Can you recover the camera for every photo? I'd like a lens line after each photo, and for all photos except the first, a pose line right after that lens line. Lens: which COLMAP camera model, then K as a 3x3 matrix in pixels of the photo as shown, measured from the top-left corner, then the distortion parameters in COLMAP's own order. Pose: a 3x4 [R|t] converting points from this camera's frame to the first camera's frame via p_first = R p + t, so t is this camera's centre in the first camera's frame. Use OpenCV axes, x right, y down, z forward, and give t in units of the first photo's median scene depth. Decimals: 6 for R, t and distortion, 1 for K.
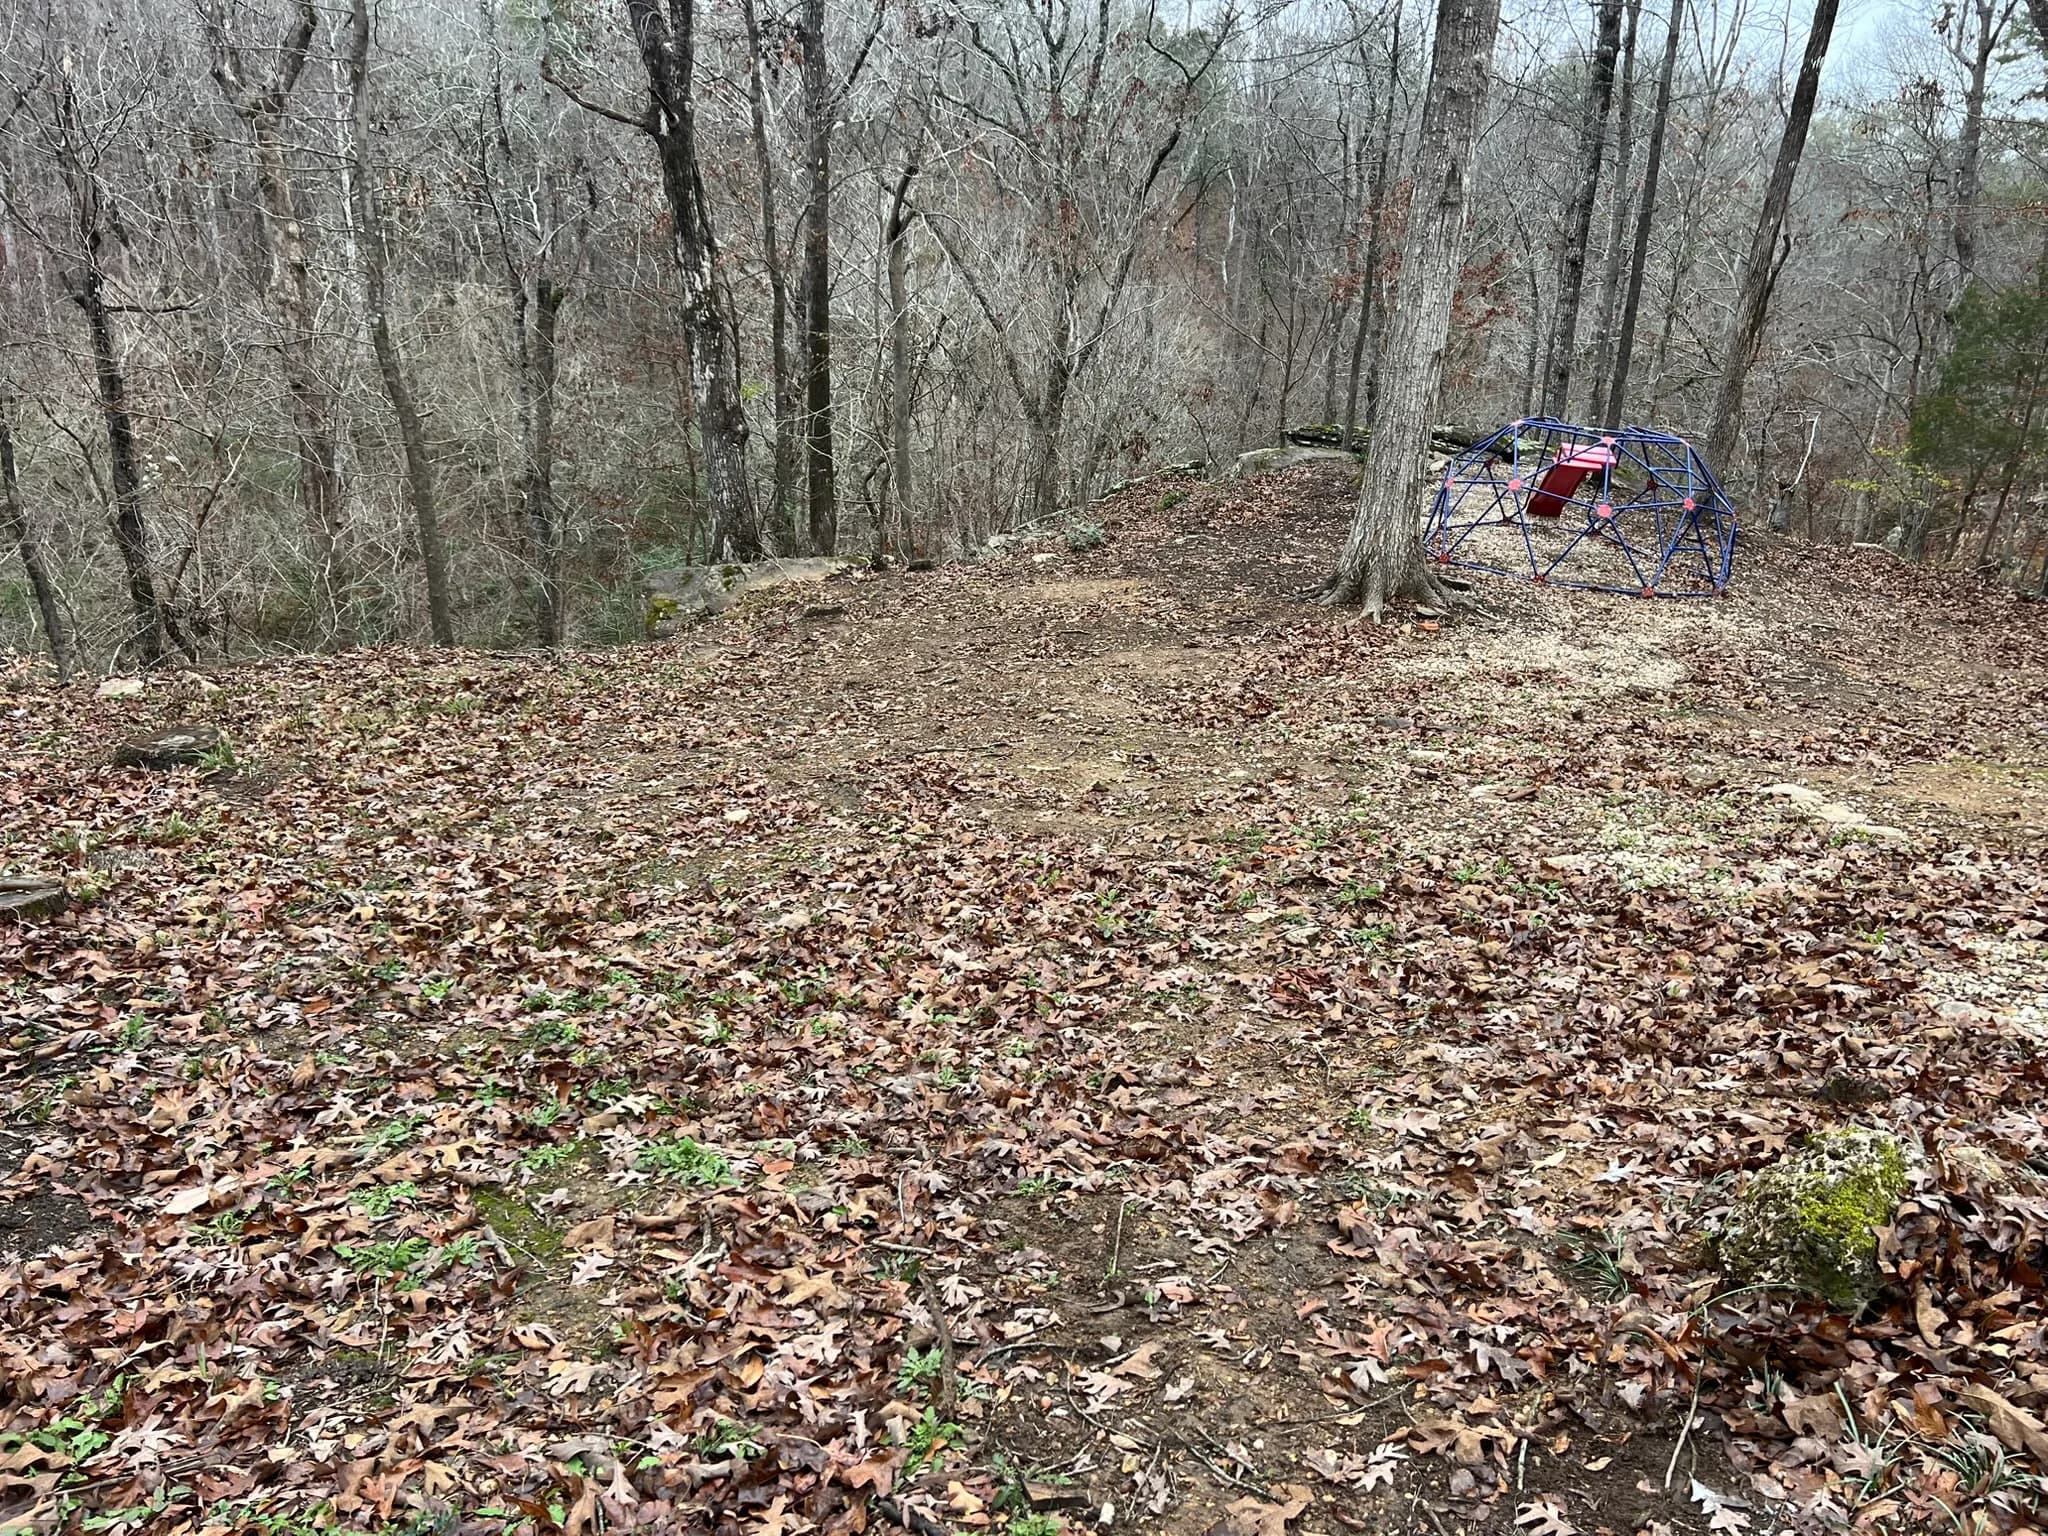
lens RADIAL K [[1516.5, 0, 1031.6], [0, 1516.5, 792.2], [0, 0, 1]] dist [0.056602, -0.061697]
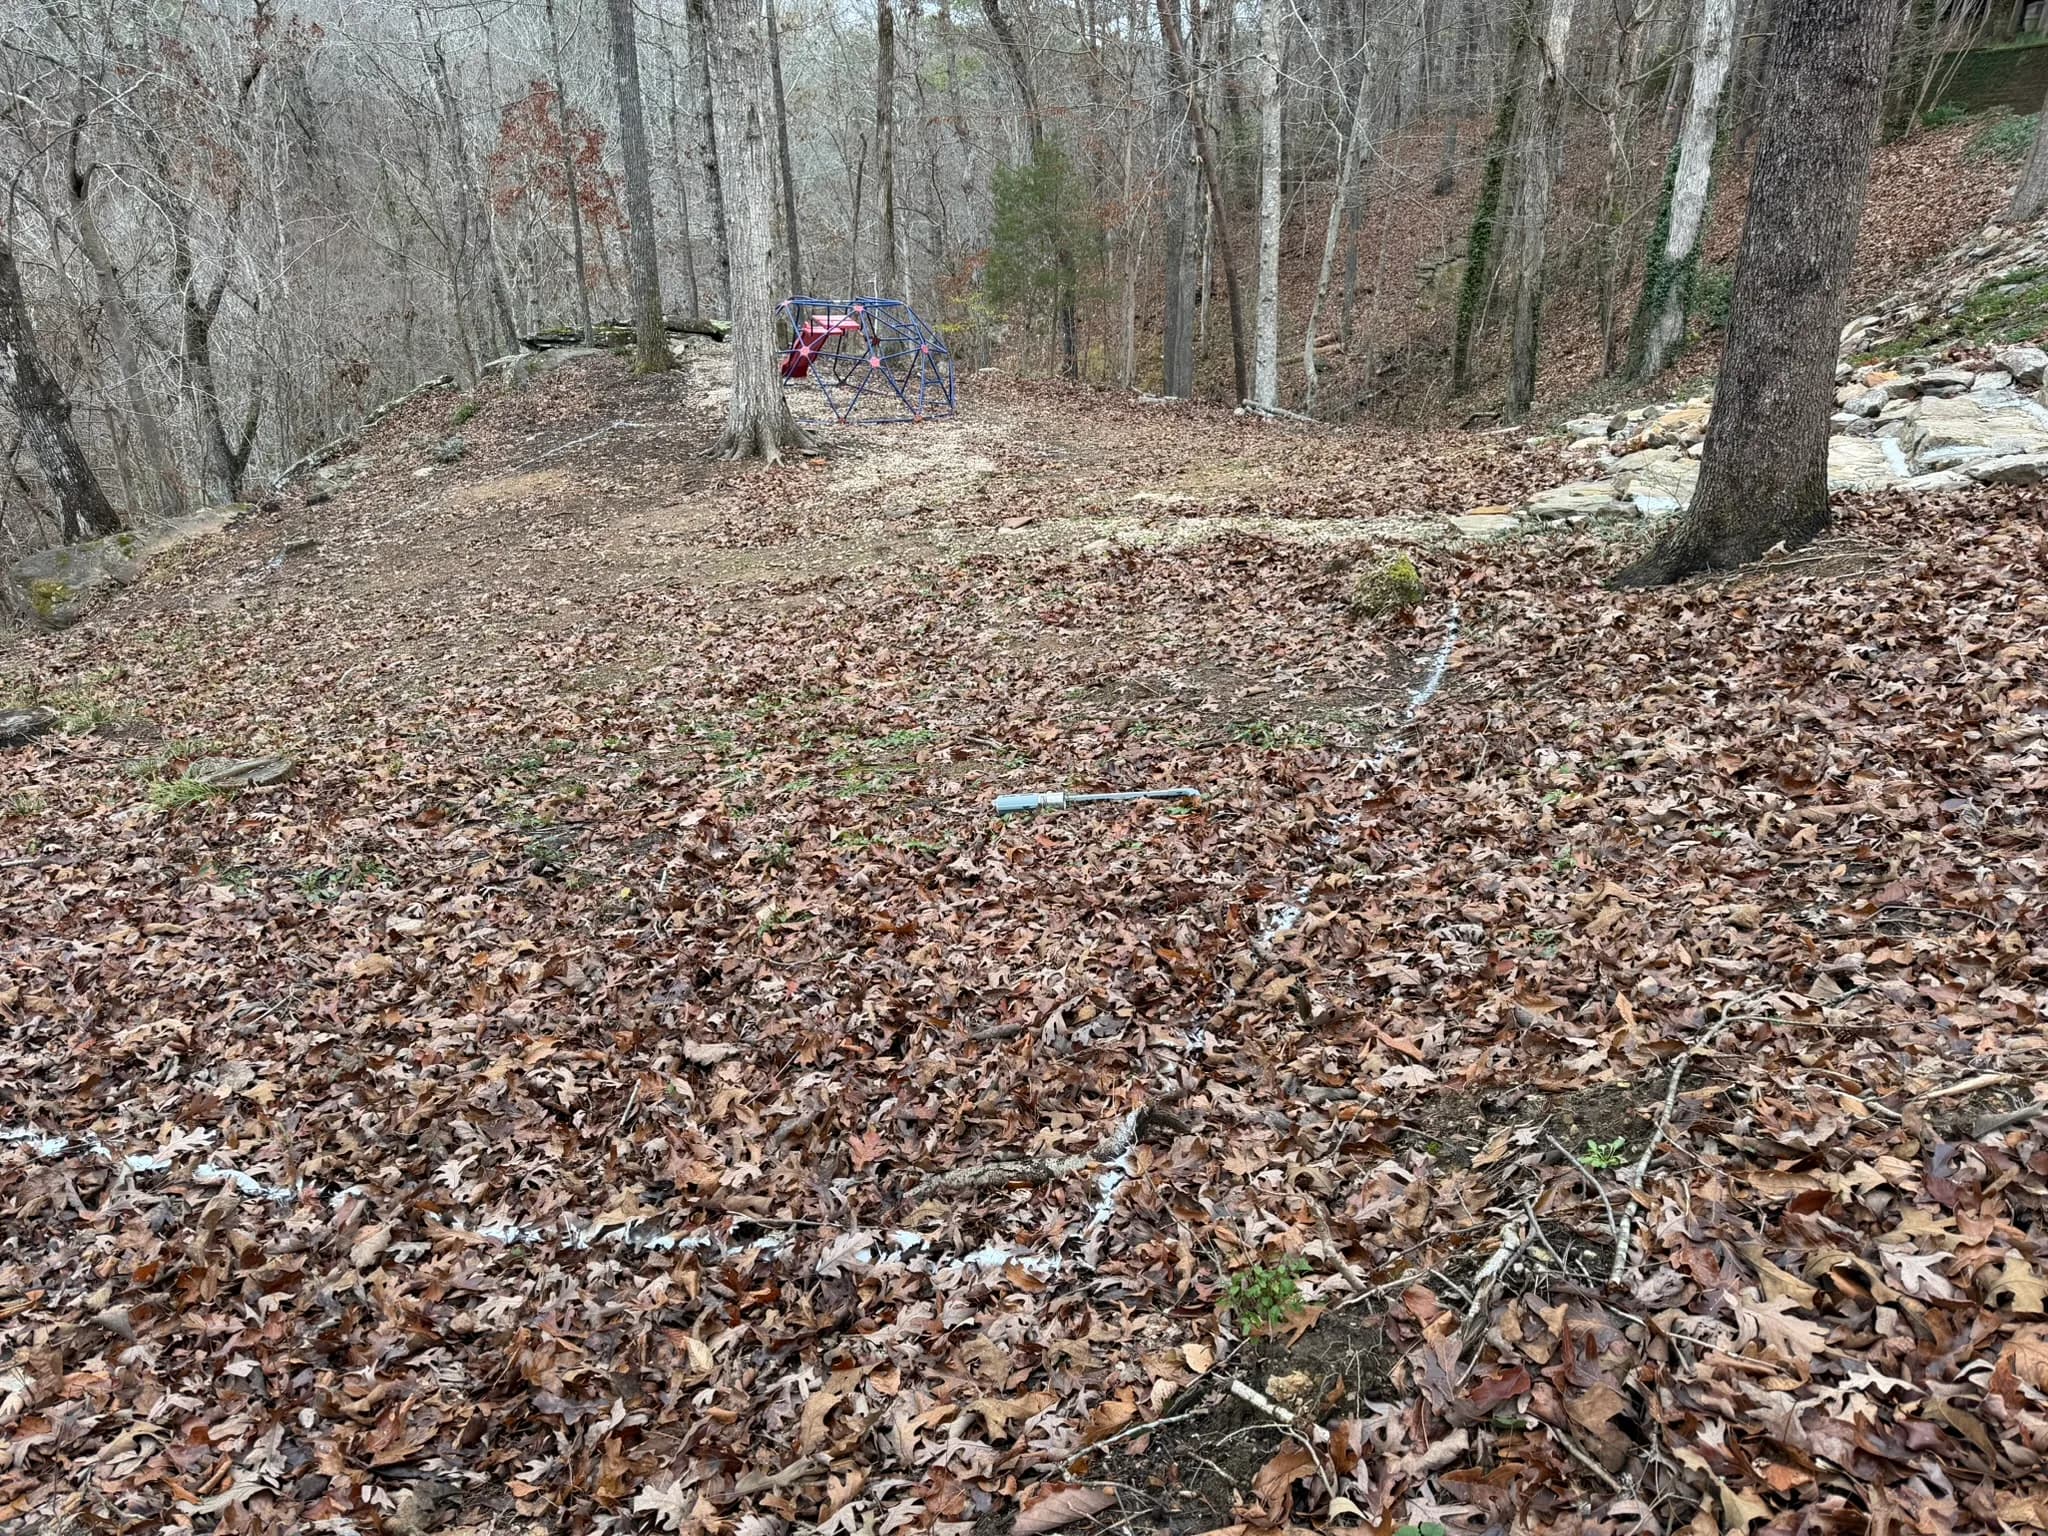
lens RADIAL K [[1438.4, 0, 1008.2], [0, 1438.4, 789.0], [0, 0, 1]] dist [0.038972, -0.041929]
pose [[0.818566, -0.289760, 0.495972, -0.214398], [0.250248, 0.957089, 0.146140, 0.016859], [-0.517035, 0.004491, 0.855952, -0.116746]]
